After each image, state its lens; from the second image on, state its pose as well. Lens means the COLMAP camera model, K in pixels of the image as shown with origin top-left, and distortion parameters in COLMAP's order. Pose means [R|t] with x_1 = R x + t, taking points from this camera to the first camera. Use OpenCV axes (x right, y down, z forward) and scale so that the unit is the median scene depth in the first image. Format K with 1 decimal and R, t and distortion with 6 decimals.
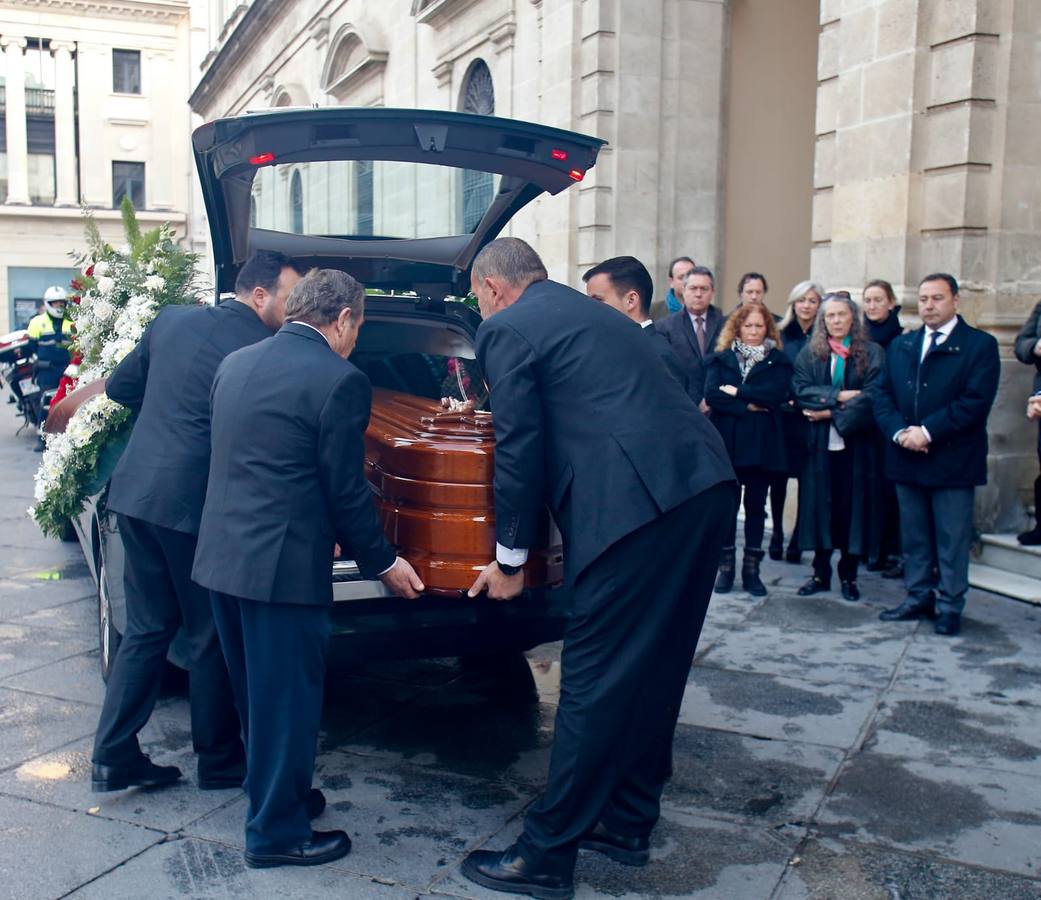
lens RADIAL K [[1196.4, 0, 520.6], [0, 1196.4, 437.0], [0, 0, 1]] dist [0.035923, -0.003372]
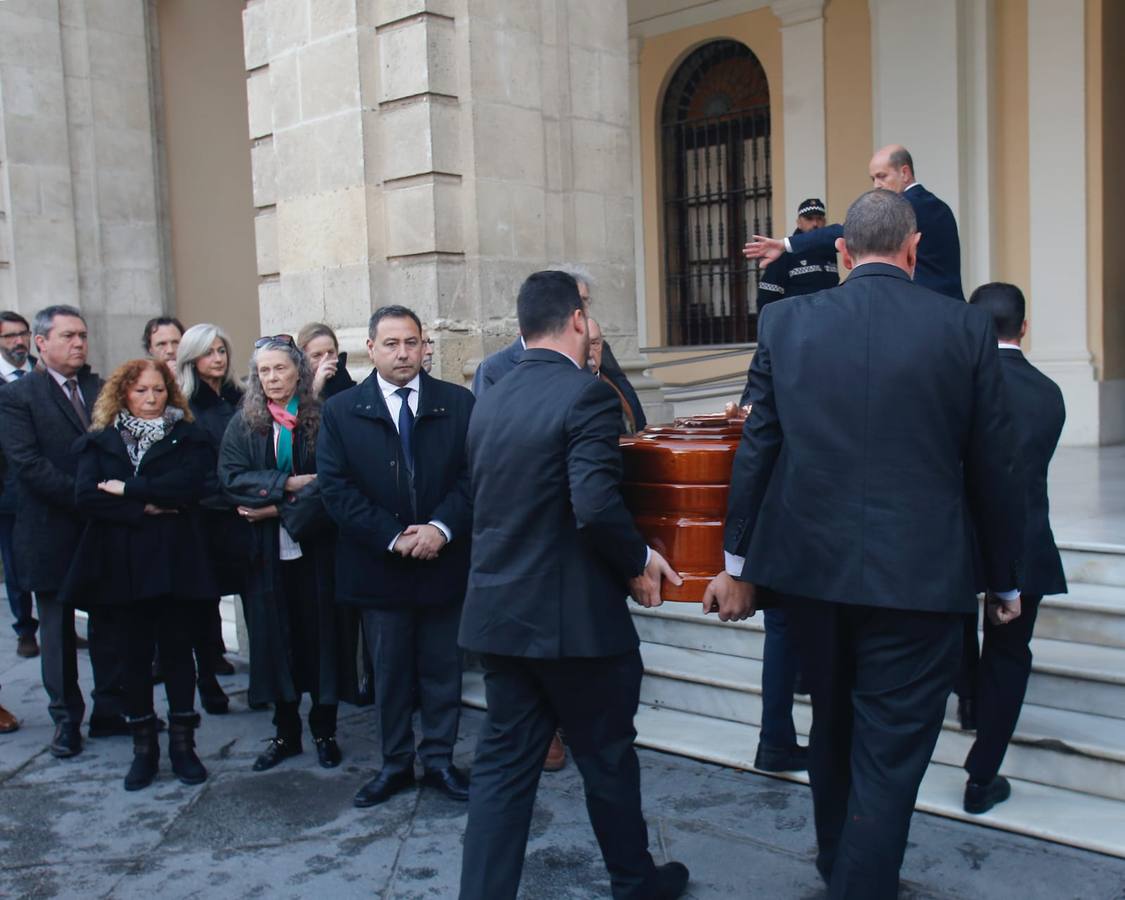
lens RADIAL K [[1340.7, 0, 562.5], [0, 1340.7, 450.0], [0, 0, 1]] dist [0.524249, -0.004764]
pose [[0.909293, -0.077088, 0.408955, 0.072778], [0.094831, 0.995222, -0.023254, -0.016843], [-0.405208, 0.059926, 0.912258, 0.168479]]
